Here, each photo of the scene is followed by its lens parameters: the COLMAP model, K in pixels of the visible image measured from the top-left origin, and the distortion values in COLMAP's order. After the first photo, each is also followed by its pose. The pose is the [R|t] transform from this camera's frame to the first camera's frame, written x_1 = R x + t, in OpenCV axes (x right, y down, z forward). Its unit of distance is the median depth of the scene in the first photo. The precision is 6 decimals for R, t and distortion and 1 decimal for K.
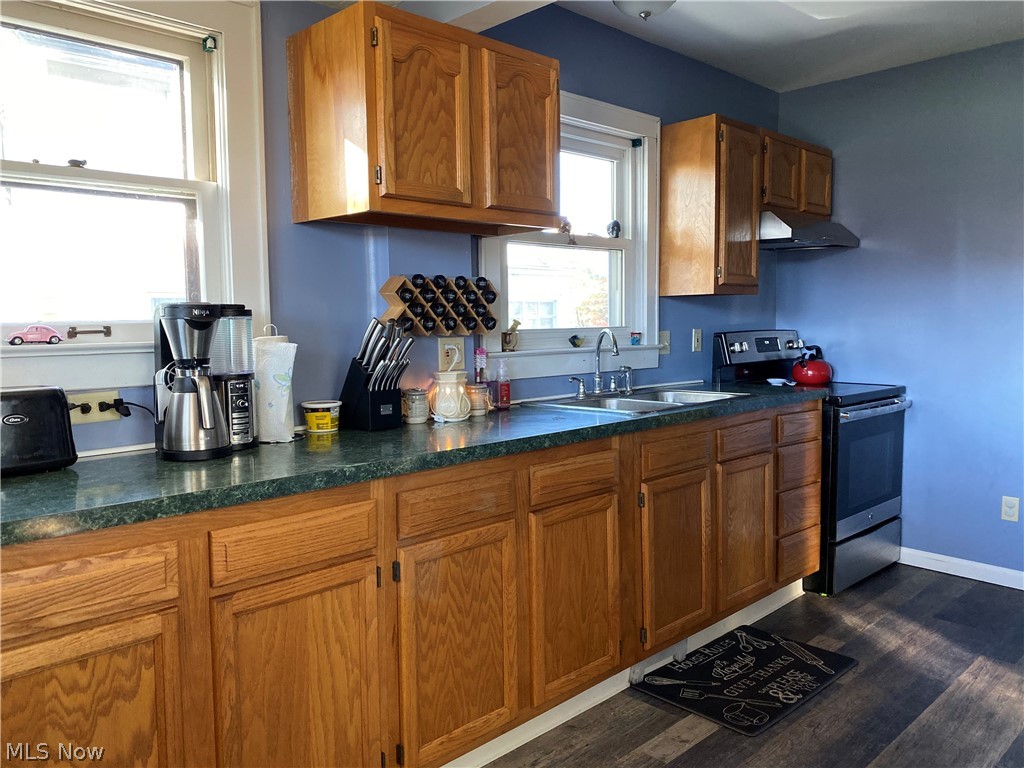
lens RADIAL K [[785.4, 0, 510.9], [0, 785.4, 378.1], [0, 0, 1]] dist [0.003983, -0.010216]
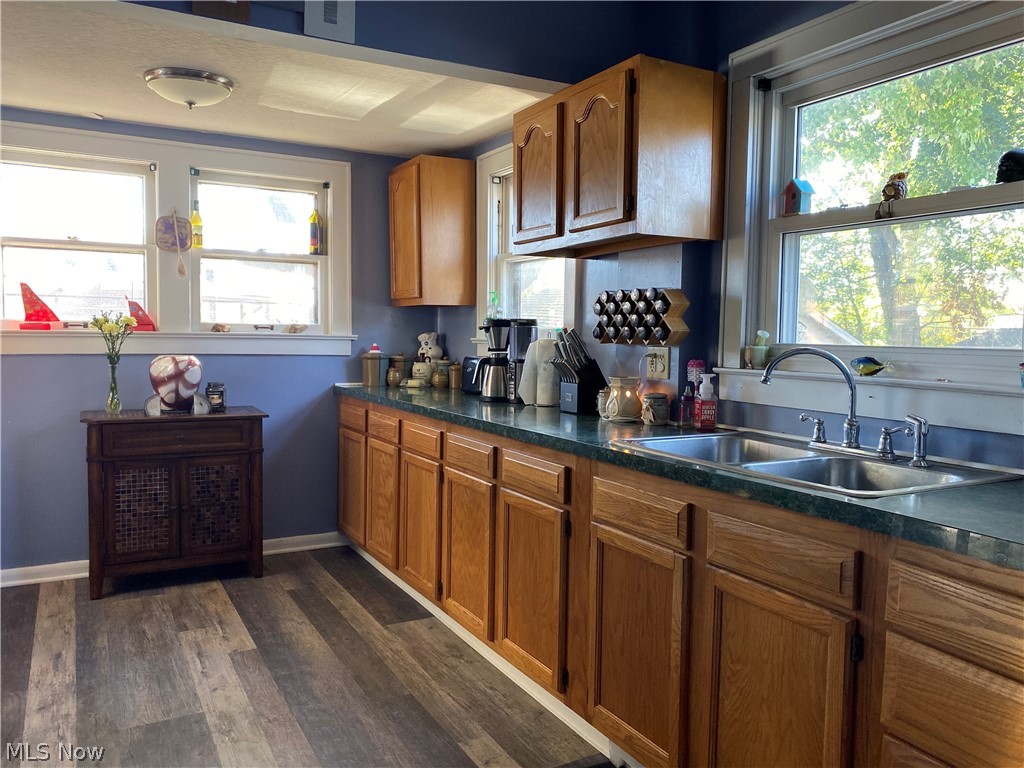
lens RADIAL K [[785.4, 0, 510.9], [0, 785.4, 378.1], [0, 0, 1]] dist [0.003983, -0.010216]
pose [[-0.251989, 0.067781, -0.965353, 1.147368], [-0.080766, 0.992591, 0.090776, -0.103731], [0.964354, 0.100842, -0.244647, 1.247138]]
